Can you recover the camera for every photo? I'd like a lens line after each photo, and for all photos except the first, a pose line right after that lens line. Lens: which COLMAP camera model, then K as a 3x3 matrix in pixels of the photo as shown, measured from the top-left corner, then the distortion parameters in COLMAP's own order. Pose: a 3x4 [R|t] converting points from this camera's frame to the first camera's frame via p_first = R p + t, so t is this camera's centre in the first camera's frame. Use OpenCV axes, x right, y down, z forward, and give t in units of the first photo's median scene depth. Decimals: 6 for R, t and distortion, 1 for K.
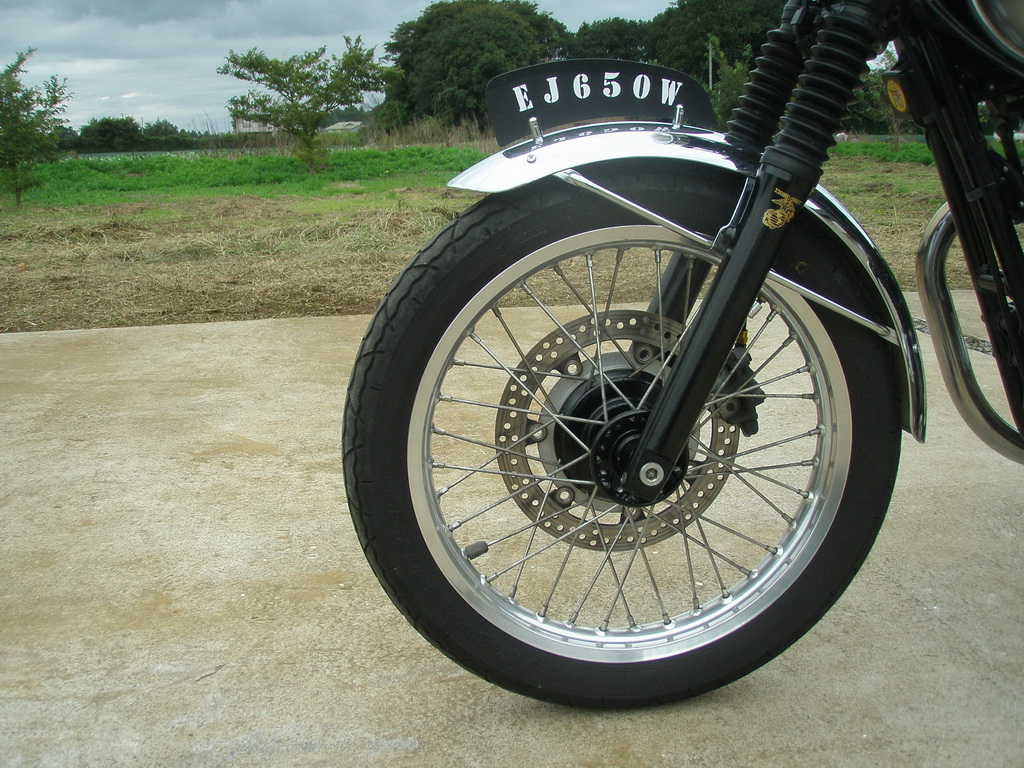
lens RADIAL K [[1143.7, 0, 490.9], [0, 1143.7, 392.6], [0, 0, 1]] dist [-0.219066, 0.216923]
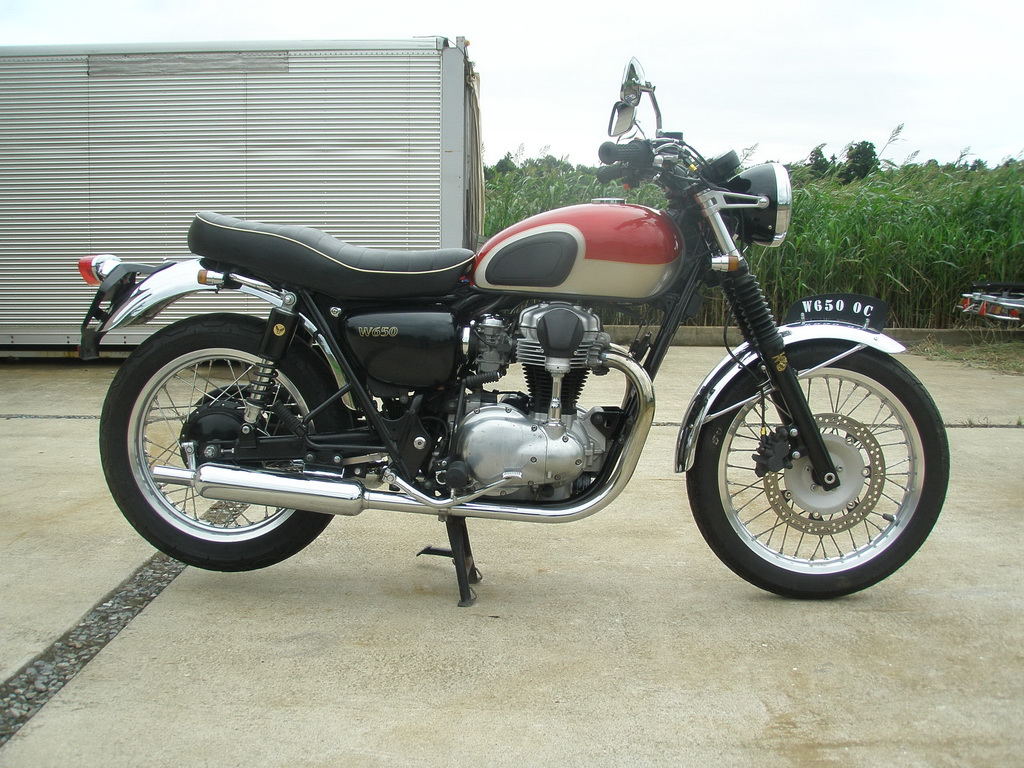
lens RADIAL K [[1143.7, 0, 490.9], [0, 1143.7, 392.6], [0, 0, 1]] dist [-0.219066, 0.216923]
pose [[-0.990821, 0.002564, 0.135155, 0.416163], [0.046603, 0.945003, 0.323724, -0.745687], [-0.126892, 0.327051, -0.936449, 2.797105]]
